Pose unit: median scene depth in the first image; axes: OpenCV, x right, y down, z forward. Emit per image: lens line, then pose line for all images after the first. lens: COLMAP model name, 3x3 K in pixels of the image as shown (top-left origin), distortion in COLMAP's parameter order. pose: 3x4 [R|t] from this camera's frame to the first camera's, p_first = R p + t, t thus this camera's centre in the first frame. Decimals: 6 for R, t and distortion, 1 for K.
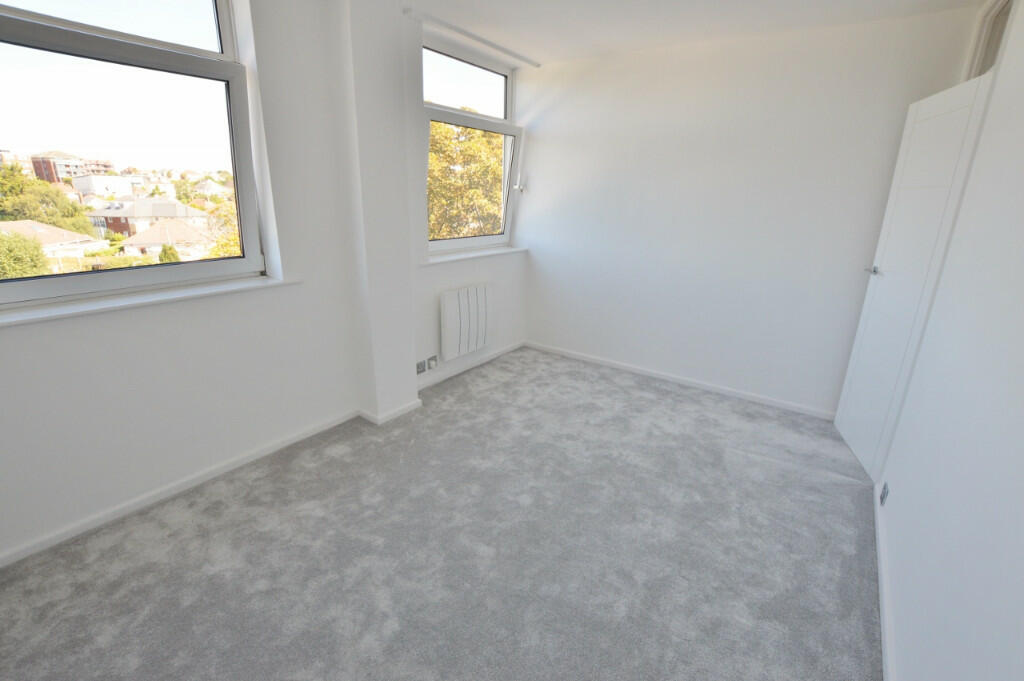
lens RADIAL K [[466.6, 0, 518.1], [0, 466.6, 340.2], [0, 0, 1]] dist [0.000236, 0.000256]
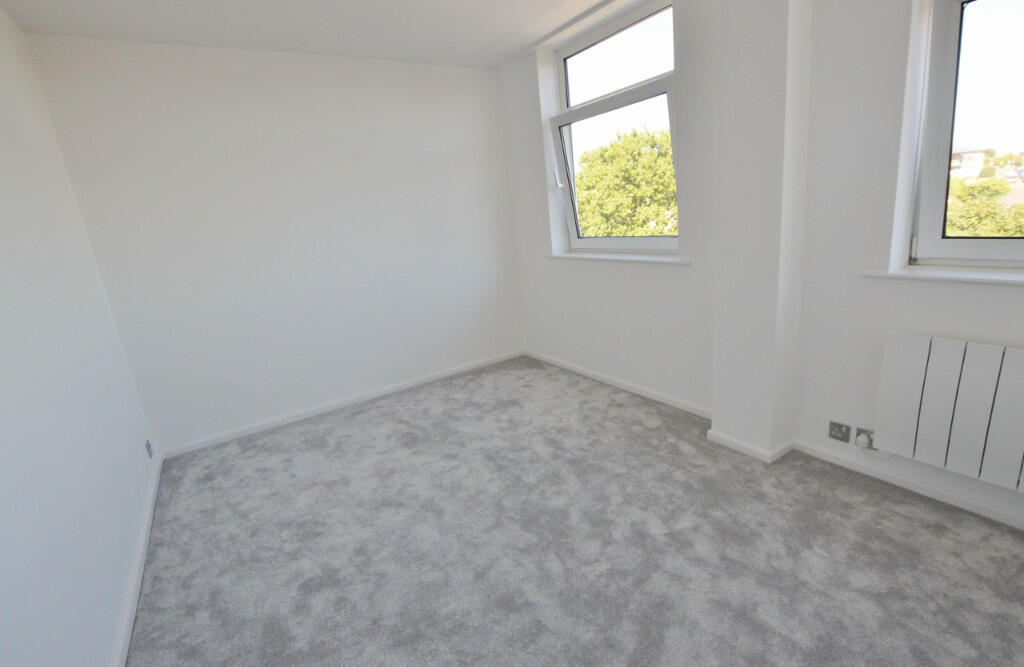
lens RADIAL K [[456.6, 0, 512.0], [0, 456.6, 333.5], [0, 0, 1]] dist [0.000397, 0.000036]
pose [[-0.358688, 0.294678, -0.885724, 0.595535], [-0.150877, 0.918086, 0.366544, -0.287547], [0.921183, 0.265110, -0.284847, 0.894021]]
